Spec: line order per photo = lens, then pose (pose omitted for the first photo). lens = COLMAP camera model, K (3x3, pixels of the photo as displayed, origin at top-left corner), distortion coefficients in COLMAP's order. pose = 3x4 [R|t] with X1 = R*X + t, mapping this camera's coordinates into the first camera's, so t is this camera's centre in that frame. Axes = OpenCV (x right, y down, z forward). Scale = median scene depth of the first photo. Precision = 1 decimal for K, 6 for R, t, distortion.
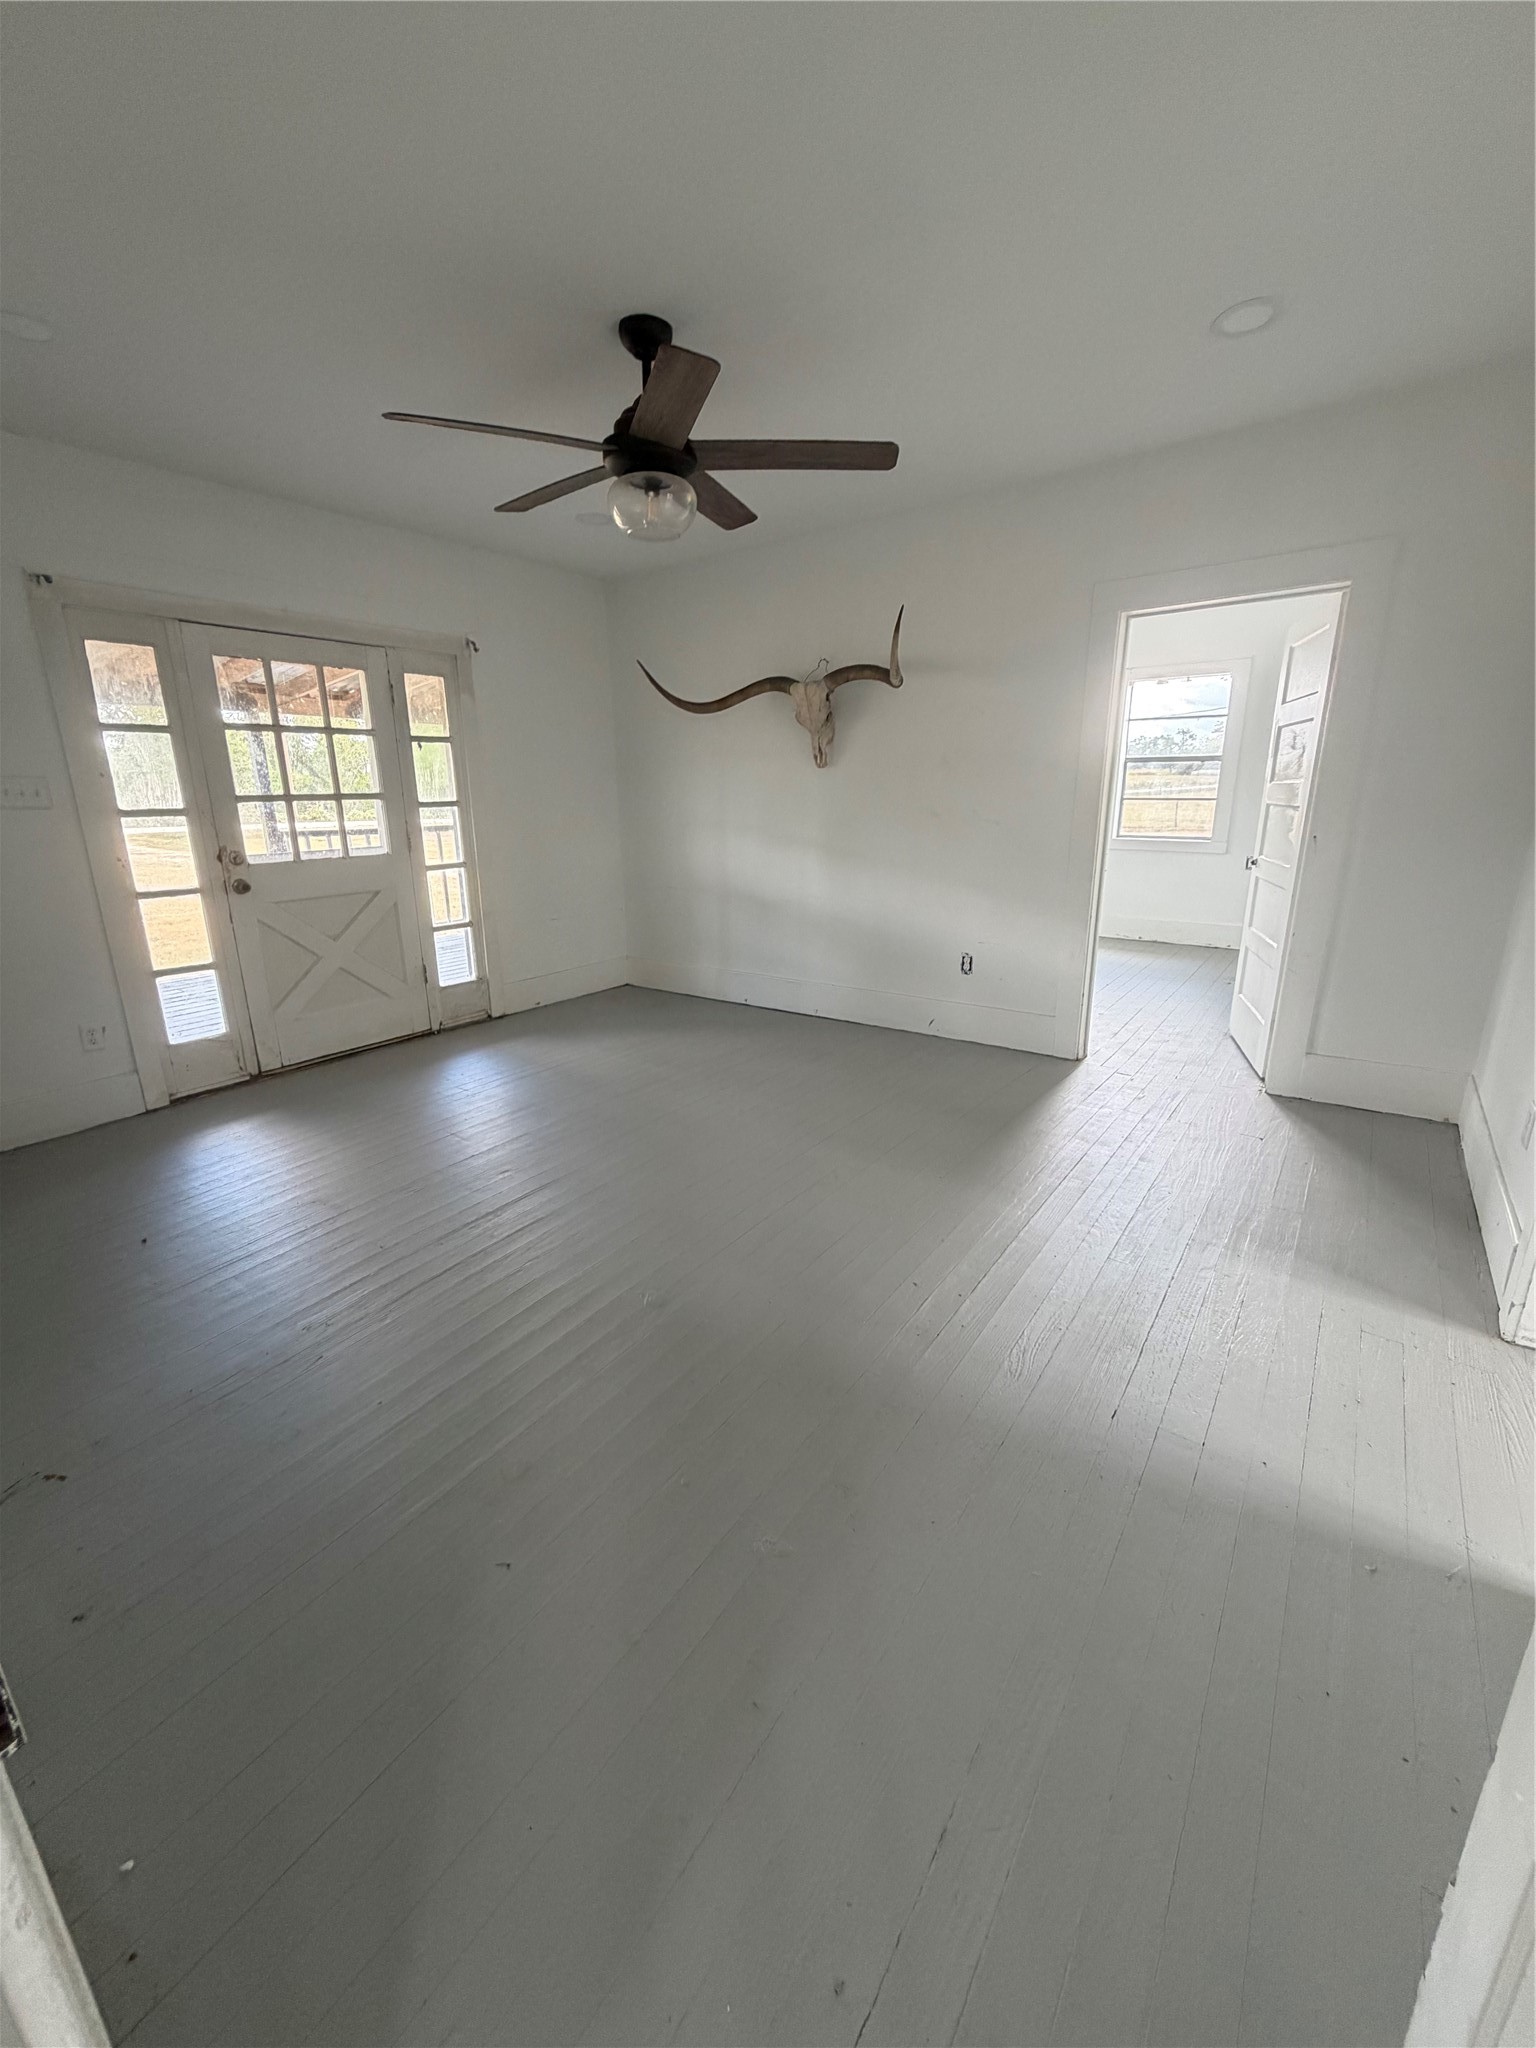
lens RADIAL K [[823.1, 0, 768.4], [0, 823.1, 1022.4], [0, 0, 1]] dist [0.002117, 0.000366]
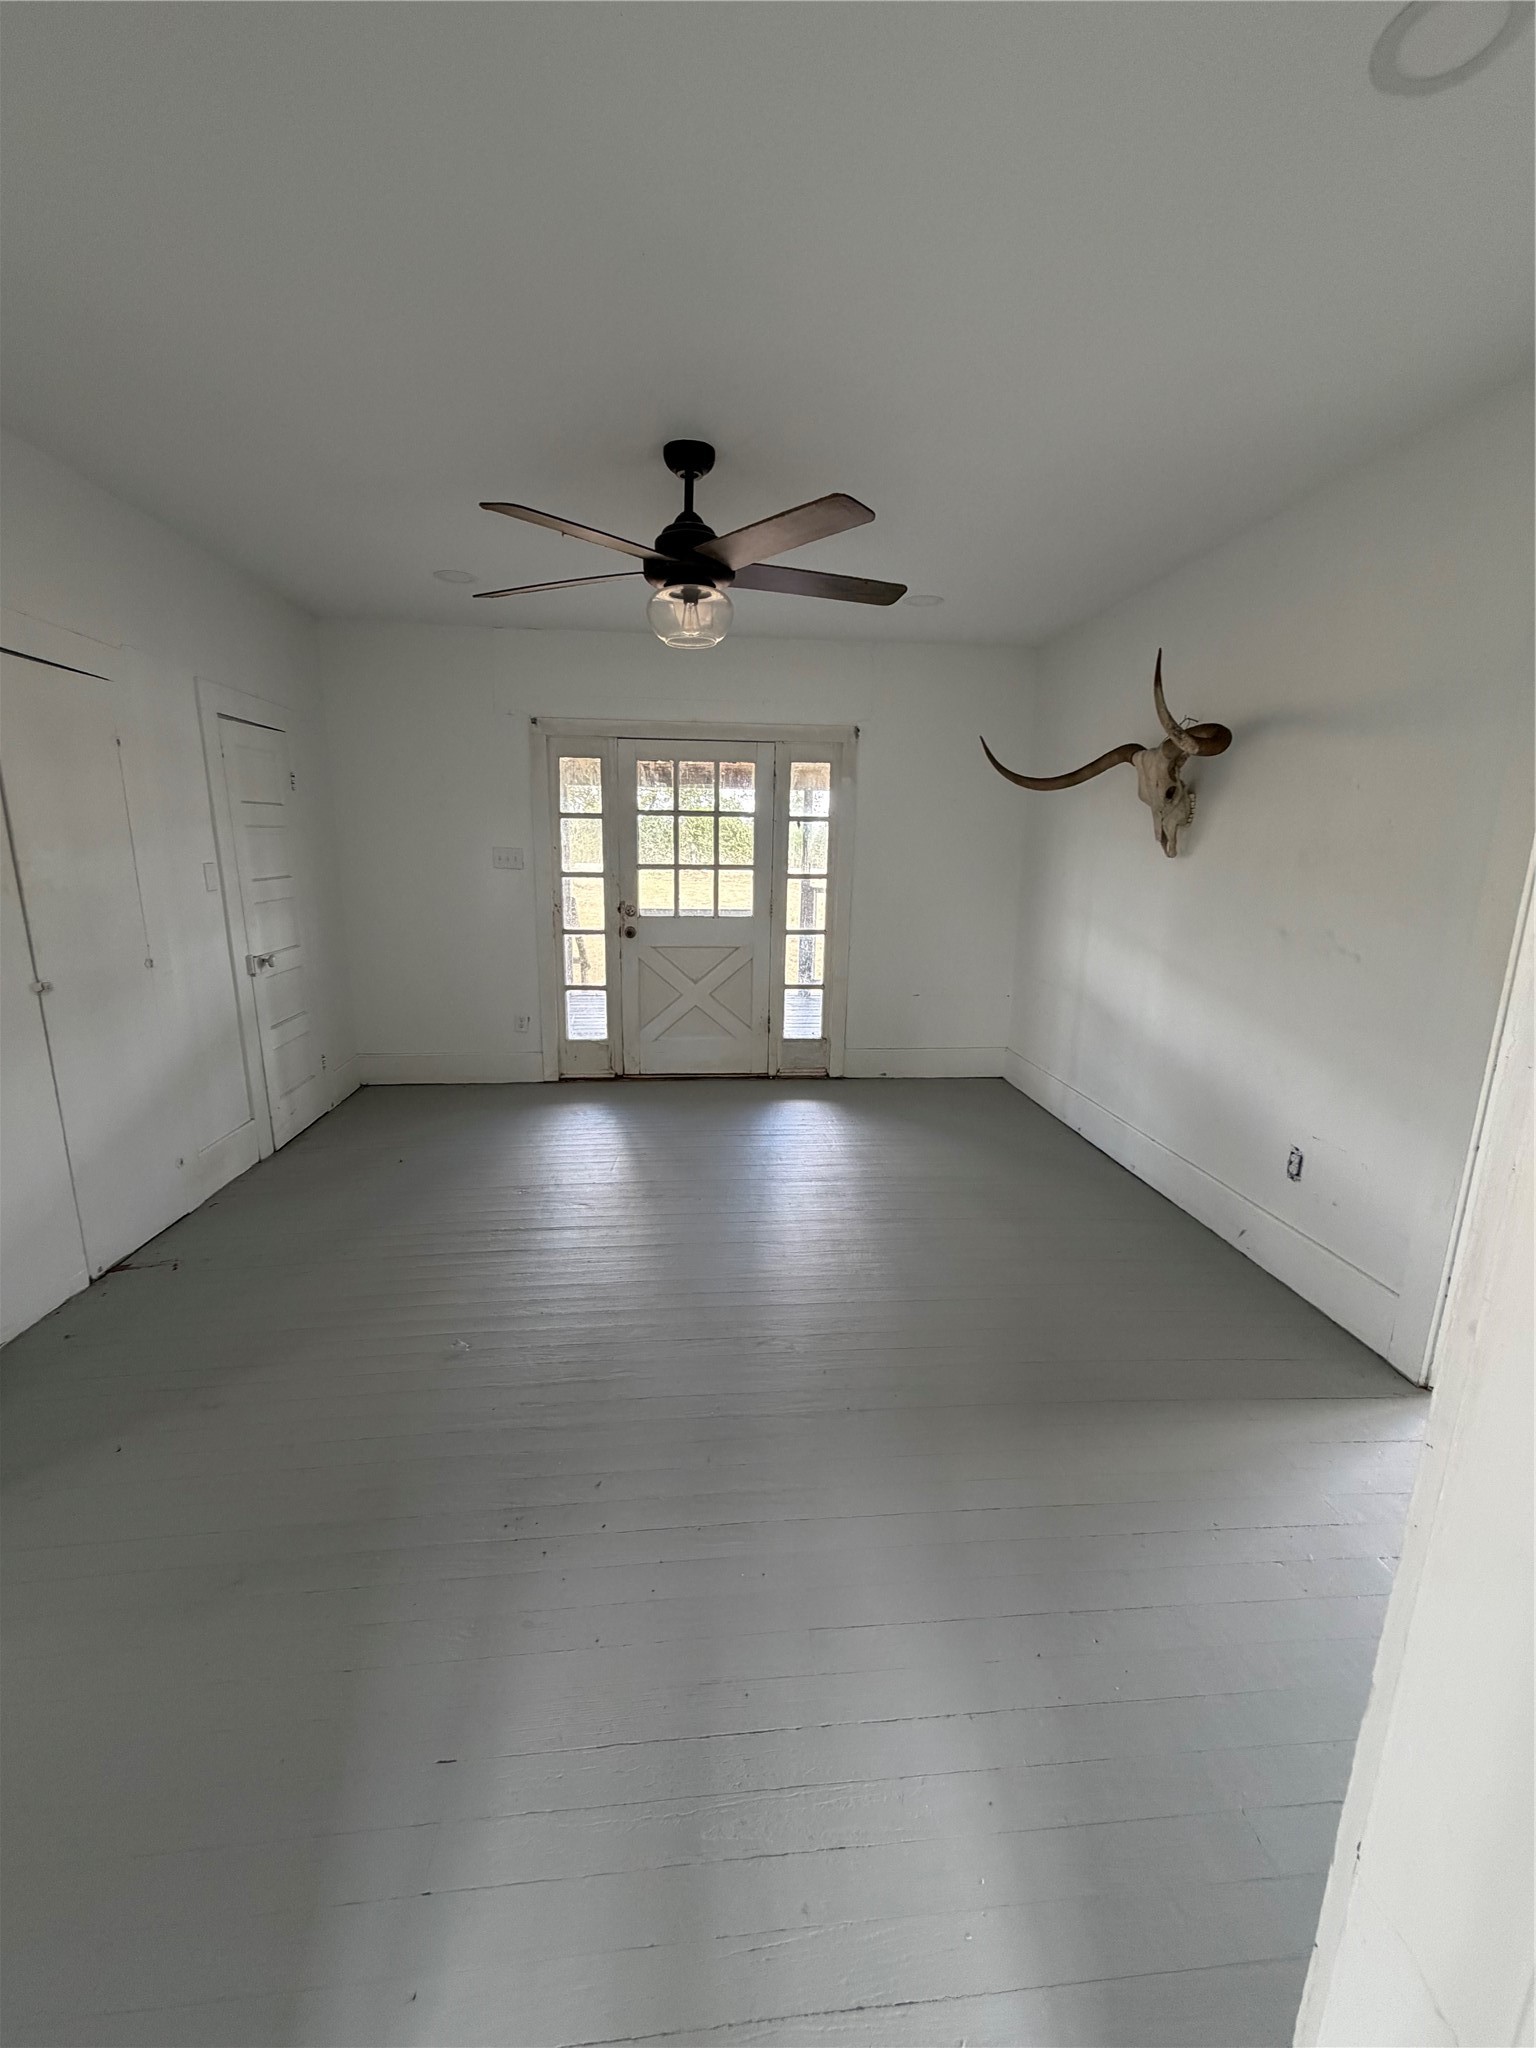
lens RADIAL K [[823.1, 0, 770.0], [0, 823.1, 1025.2], [0, 0, 1]] dist [0.002117, 0.000366]
pose [[0.660851, 0.186611, -0.726948, 0.424377], [-0.229447, 0.972455, 0.041049, -0.110508], [0.714584, 0.139669, 0.685465, 0.248810]]
